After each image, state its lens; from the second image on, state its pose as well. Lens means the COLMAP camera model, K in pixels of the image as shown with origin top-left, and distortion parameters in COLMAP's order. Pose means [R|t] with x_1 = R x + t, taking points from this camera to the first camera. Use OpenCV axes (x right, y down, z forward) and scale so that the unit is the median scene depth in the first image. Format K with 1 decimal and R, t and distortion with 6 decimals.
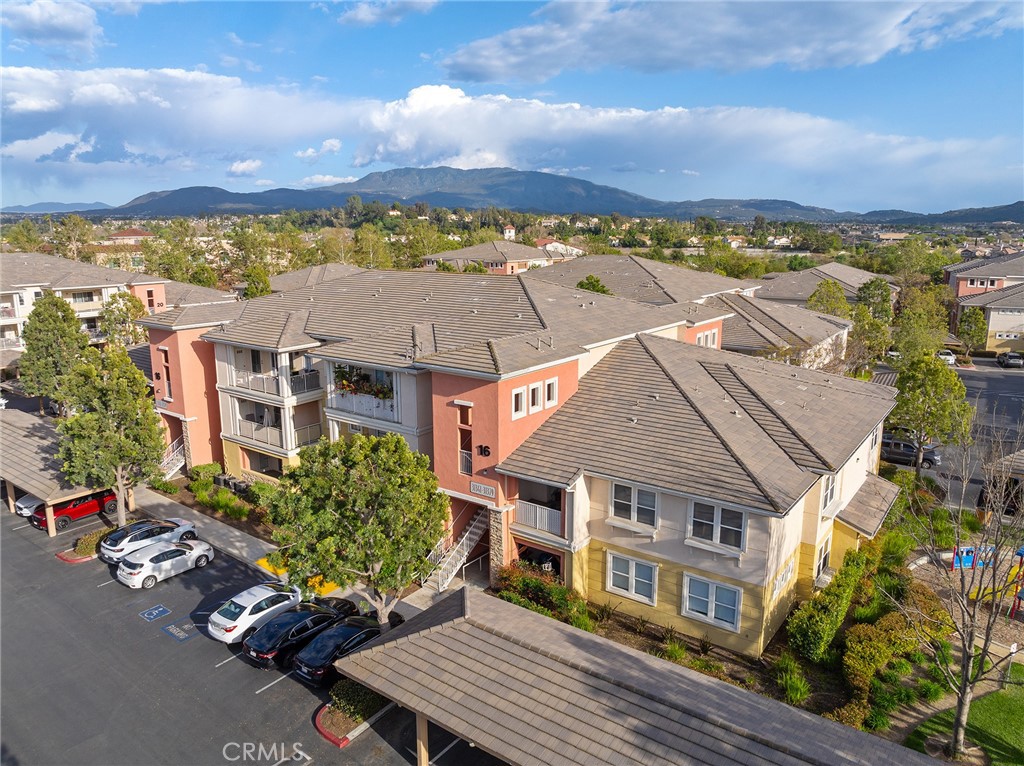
lens RADIAL K [[738.6, 0, 503.6], [0, 738.6, 379.3], [0, 0, 1]] dist [-0.061137, 0.036125]
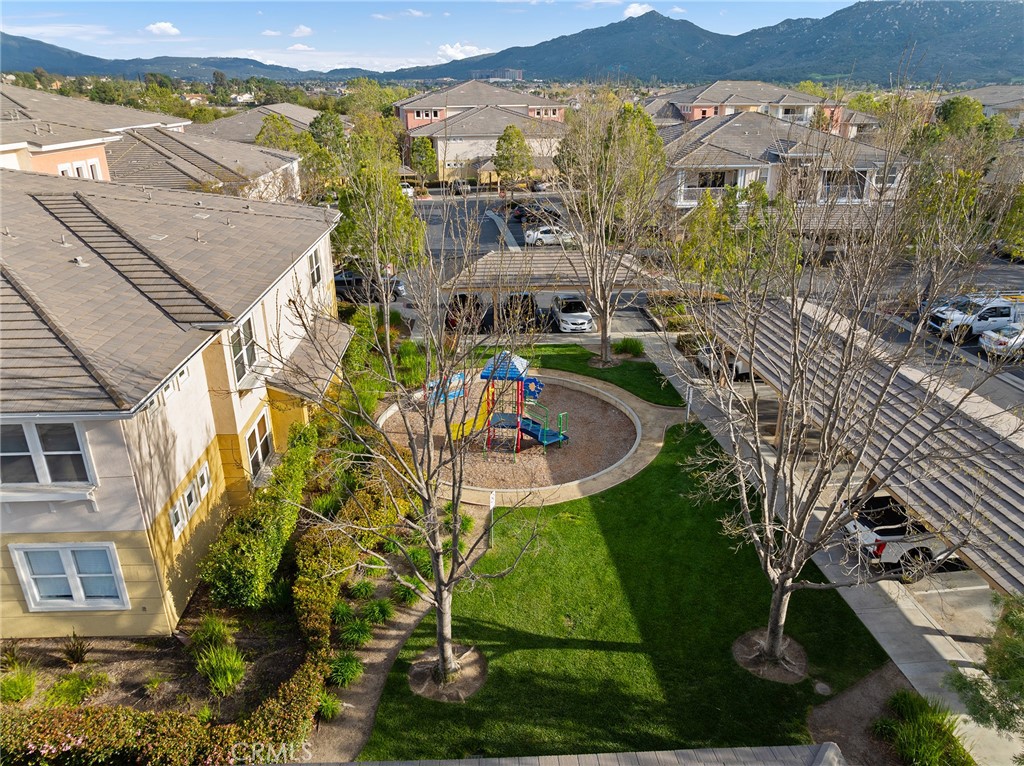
lens RADIAL K [[738.6, 0, 512.2], [0, 738.6, 389.7], [0, 0, 1]] dist [-0.061137, 0.036125]
pose [[0.778057, -0.243369, 0.579136, 0.240342], [0.130886, 0.964478, 0.229458, 0.063737], [-0.614407, -0.102731, 0.782273, 0.309373]]
